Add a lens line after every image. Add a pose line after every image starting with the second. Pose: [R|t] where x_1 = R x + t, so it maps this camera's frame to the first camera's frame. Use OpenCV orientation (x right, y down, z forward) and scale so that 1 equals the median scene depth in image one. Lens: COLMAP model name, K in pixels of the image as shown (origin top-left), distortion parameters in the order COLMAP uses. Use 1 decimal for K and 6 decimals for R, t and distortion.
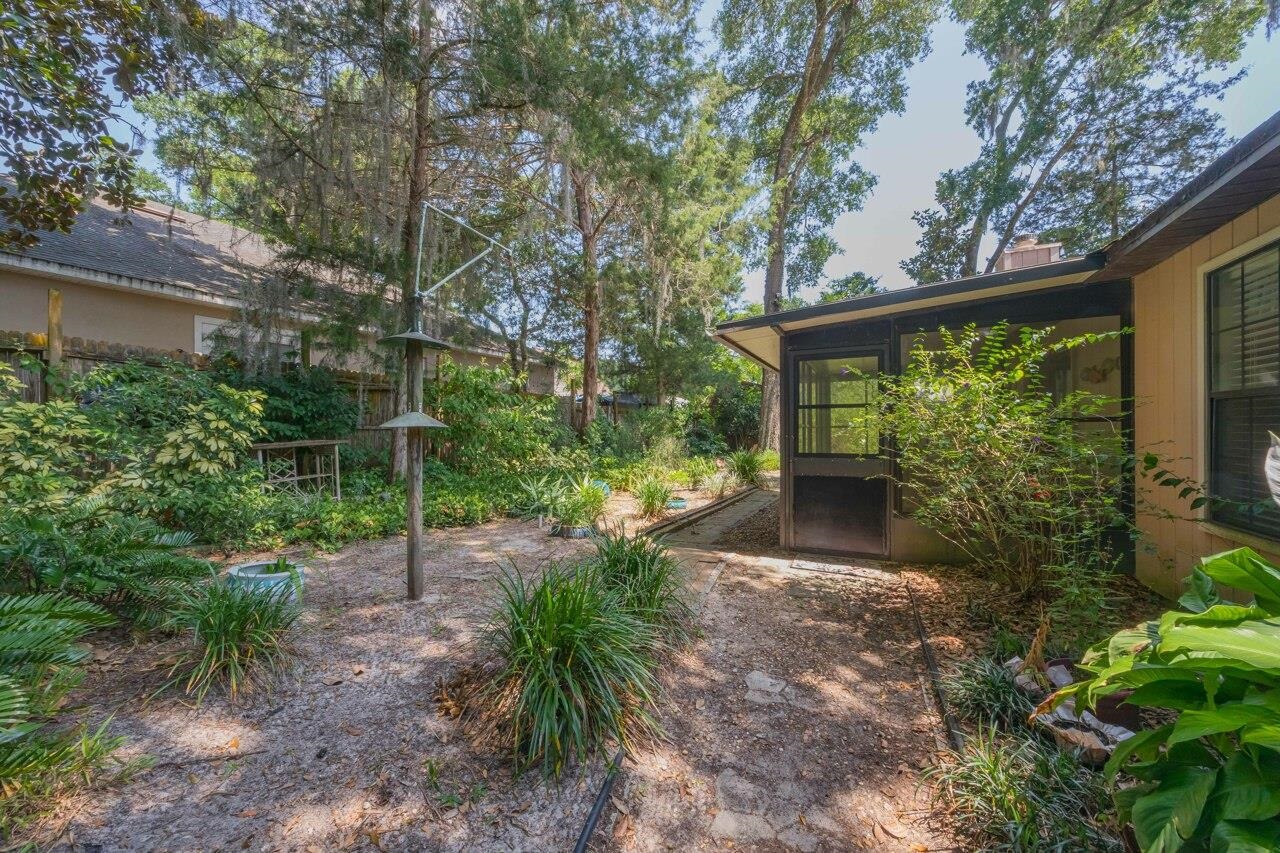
lens RADIAL K [[504.0, 0, 643.4], [0, 504.0, 434.0], [0, 0, 1]] dist [-0.000388, -0.000562]
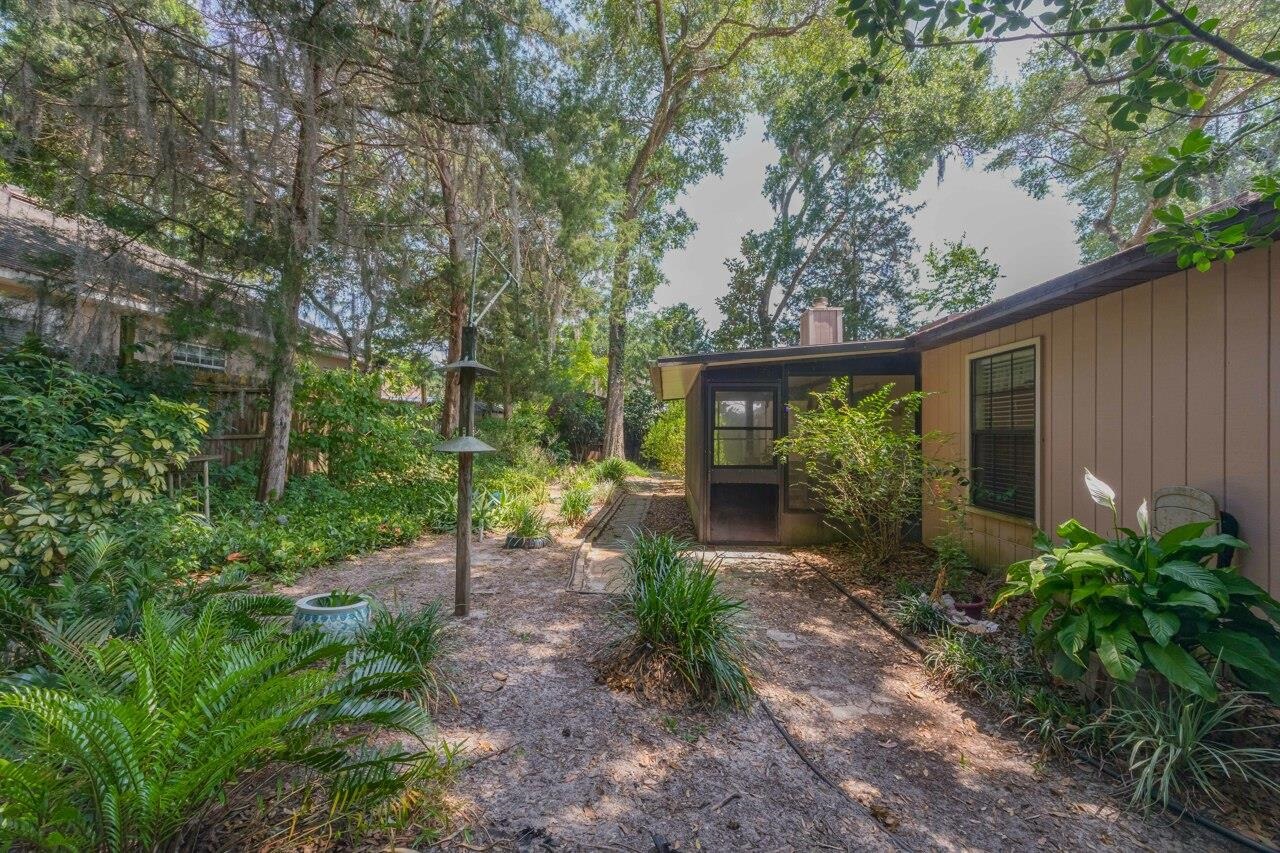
lens RADIAL K [[504.0, 0, 643.4], [0, 504.0, 434.0], [0, 0, 1]] dist [-0.000388, -0.000562]
pose [[0.914876, 0.010239, 0.403606, -0.164435], [-0.007814, 0.999940, -0.007656, -0.013089], [-0.403660, 0.003851, 0.914901, -0.031507]]
